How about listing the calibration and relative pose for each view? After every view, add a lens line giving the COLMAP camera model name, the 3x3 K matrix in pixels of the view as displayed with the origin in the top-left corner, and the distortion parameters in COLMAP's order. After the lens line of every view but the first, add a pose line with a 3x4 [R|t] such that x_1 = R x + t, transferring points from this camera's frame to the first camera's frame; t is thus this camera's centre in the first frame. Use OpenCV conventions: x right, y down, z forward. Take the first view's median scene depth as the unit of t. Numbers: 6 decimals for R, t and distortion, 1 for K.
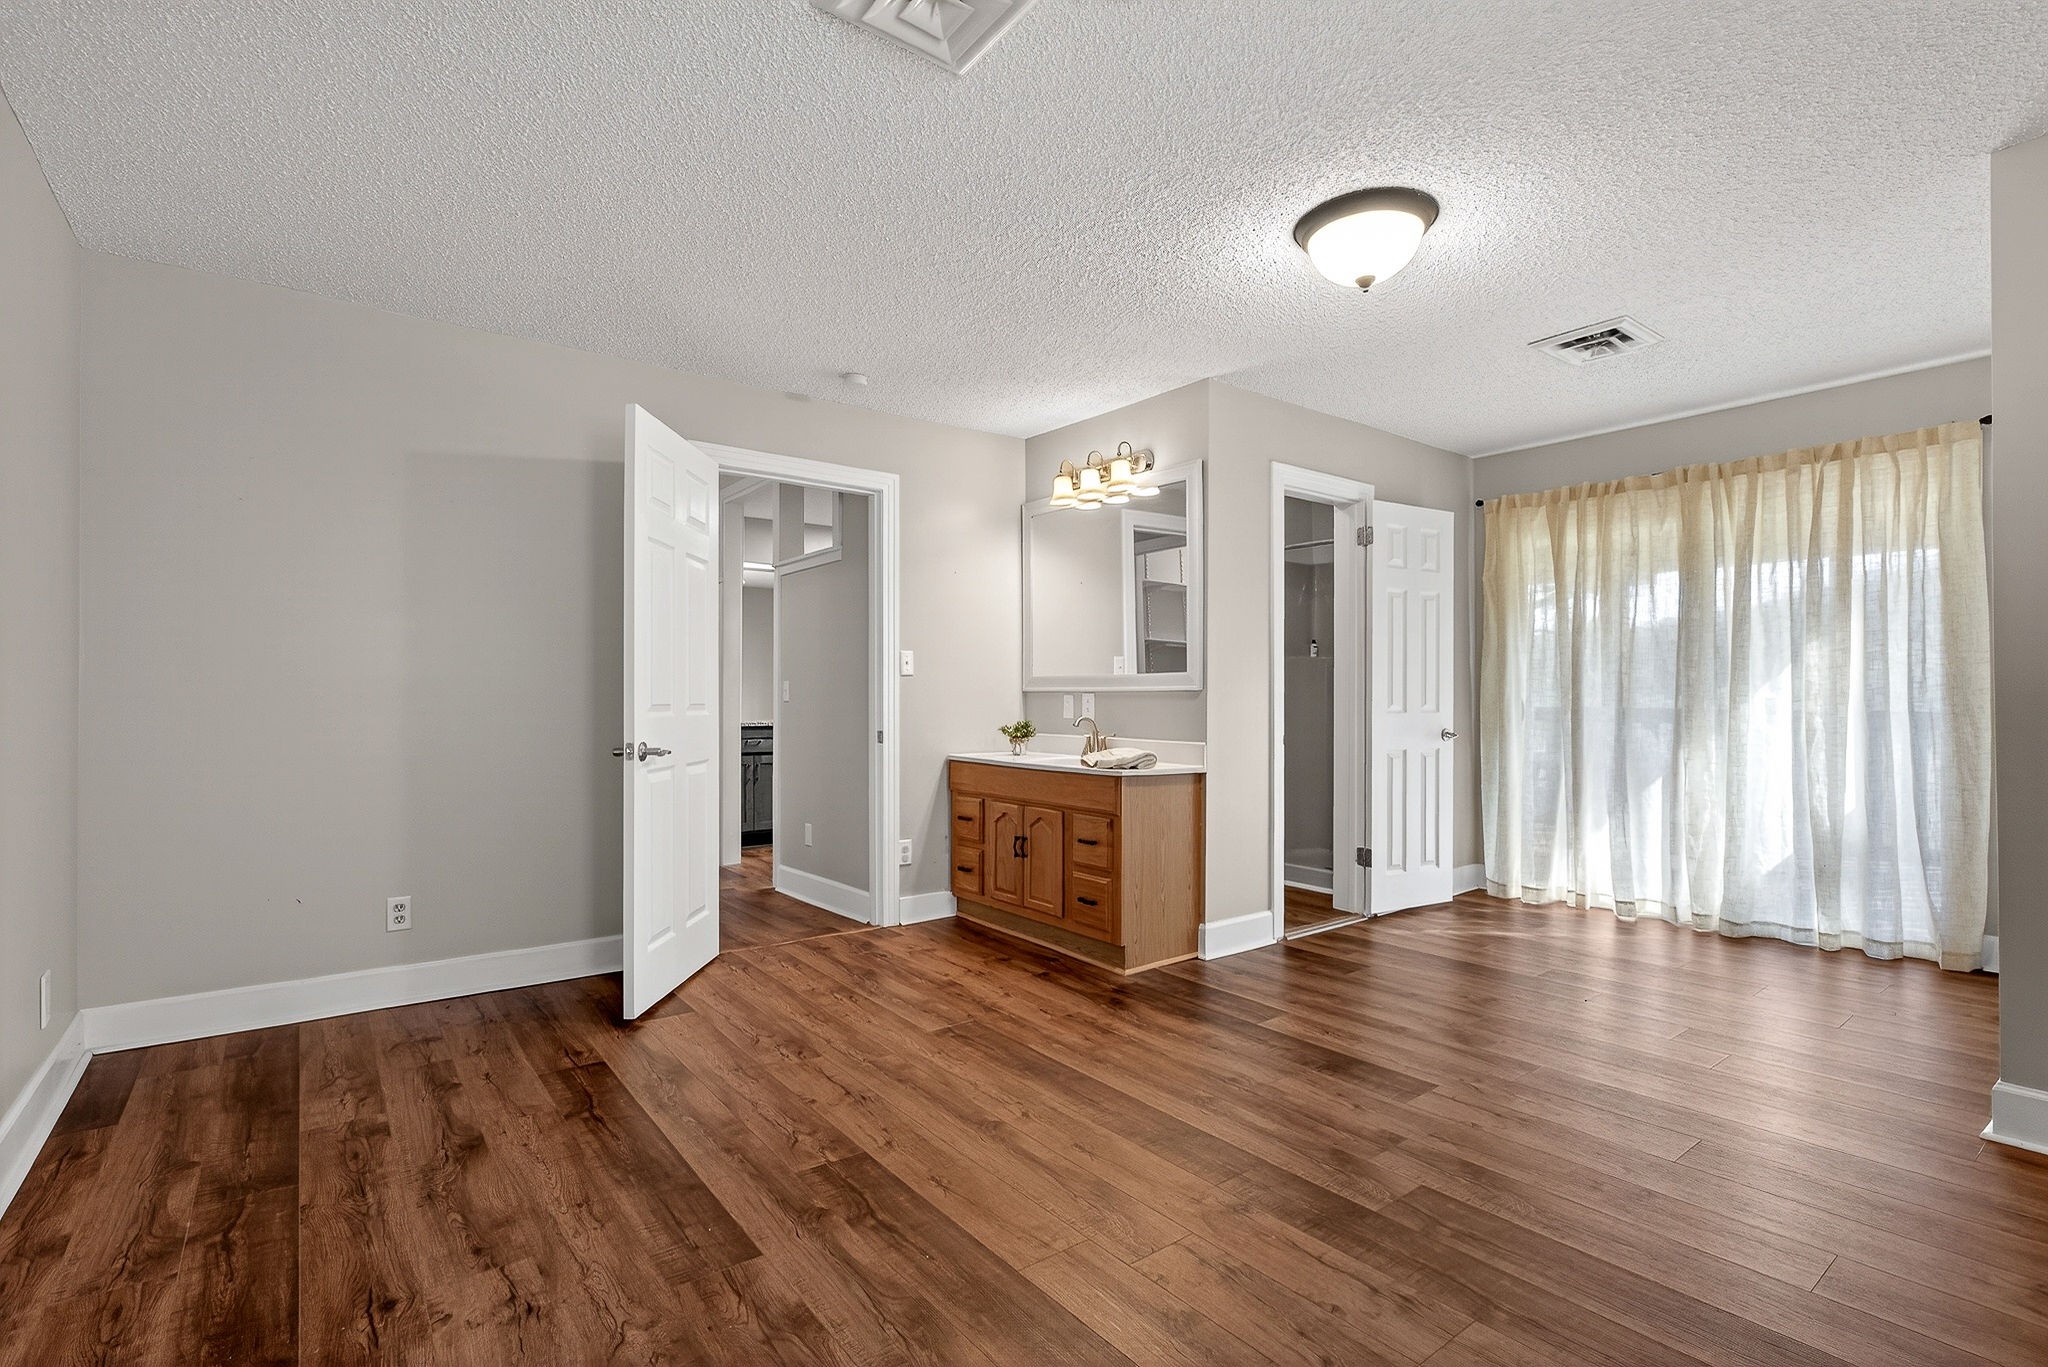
lens RADIAL K [[931.6, 0, 1036.1], [0, 931.6, 682.1], [0, 0, 1]] dist [-0.010402, 0.002553]
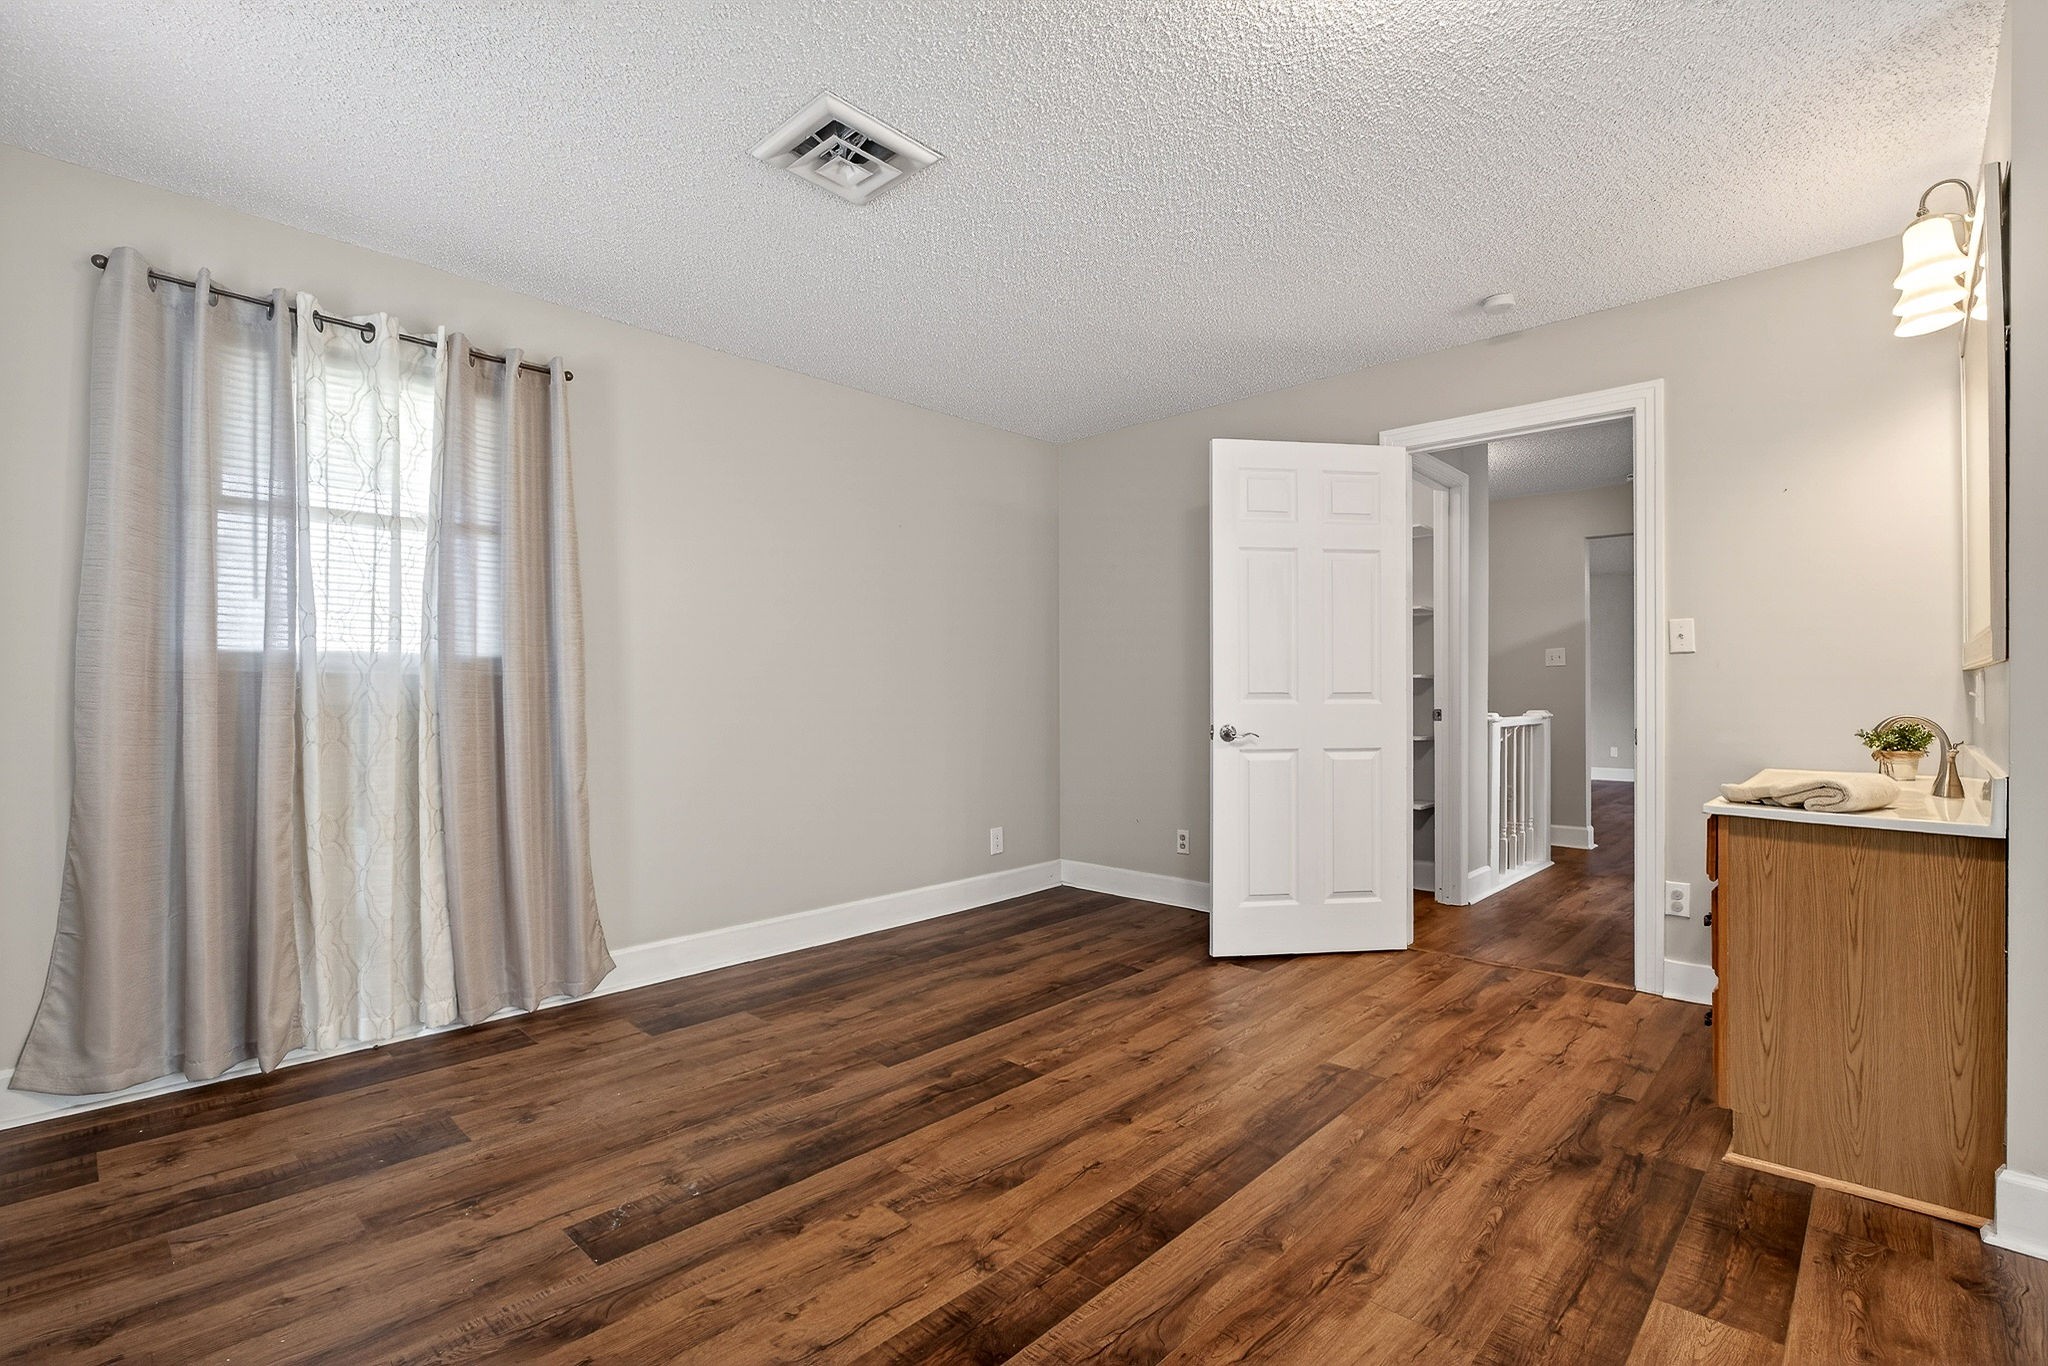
lens RADIAL K [[906.3, 0, 1029.1], [0, 906.3, 700.7], [0, 0, 1]] dist [-0.010999, 0.002047]
pose [[0.181091, 0.009183, -0.983423, 0.660018], [0.024877, 0.999594, 0.013915, 0.009533], [0.983152, -0.026984, 0.180789, 0.552739]]
